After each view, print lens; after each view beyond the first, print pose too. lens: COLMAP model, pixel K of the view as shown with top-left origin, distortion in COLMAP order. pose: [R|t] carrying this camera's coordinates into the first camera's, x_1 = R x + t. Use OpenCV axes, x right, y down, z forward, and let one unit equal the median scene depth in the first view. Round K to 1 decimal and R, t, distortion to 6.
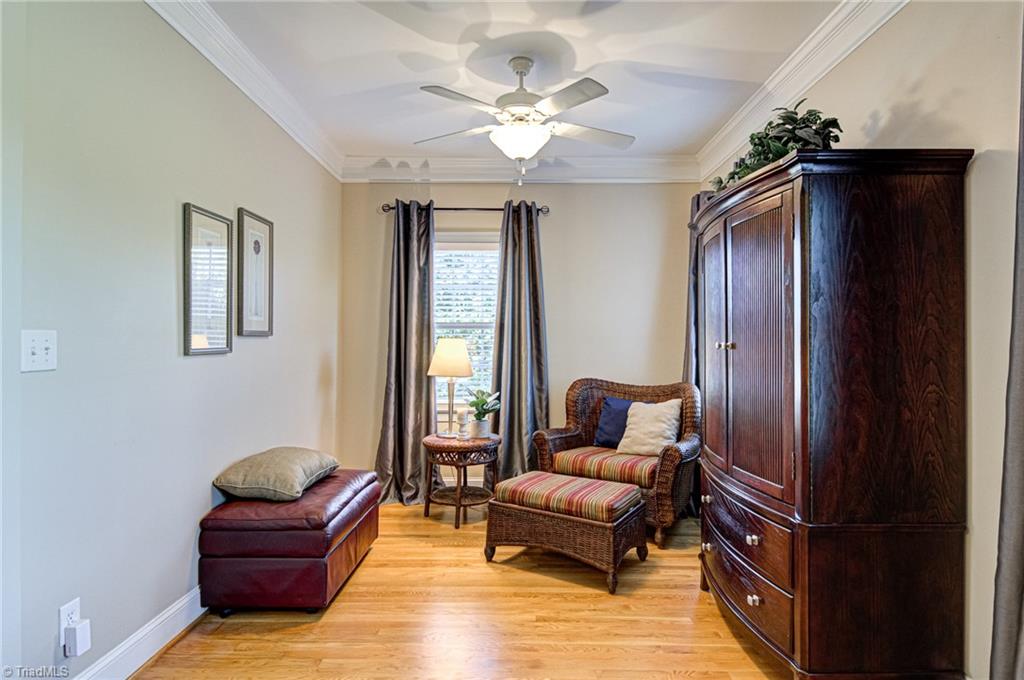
lens RADIAL K [[538.1, 0, 513.0], [0, 538.1, 341.2], [0, 0, 1]] dist [0.022955, -0.024952]
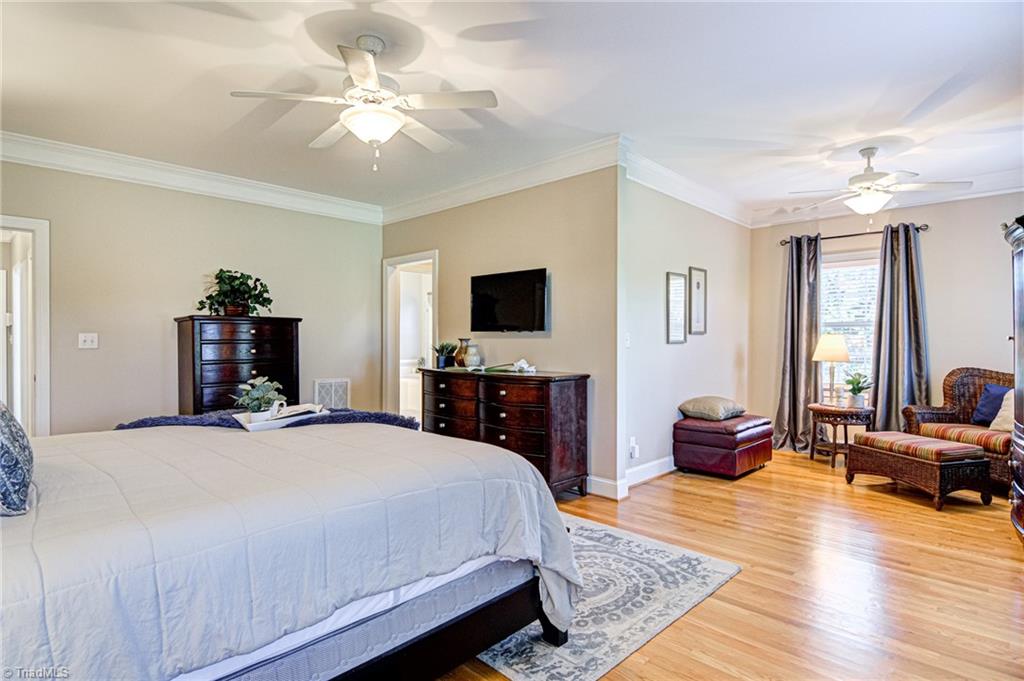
lens RADIAL K [[538.1, 0, 513.0], [0, 538.1, 341.7], [0, 0, 1]] dist [0.022955, -0.024952]
pose [[0.730269, -0.000283, -0.683160, 0.239168], [0.004777, 0.999978, 0.004692, 0.003537], [0.683143, -0.006690, 0.730254, -0.578401]]
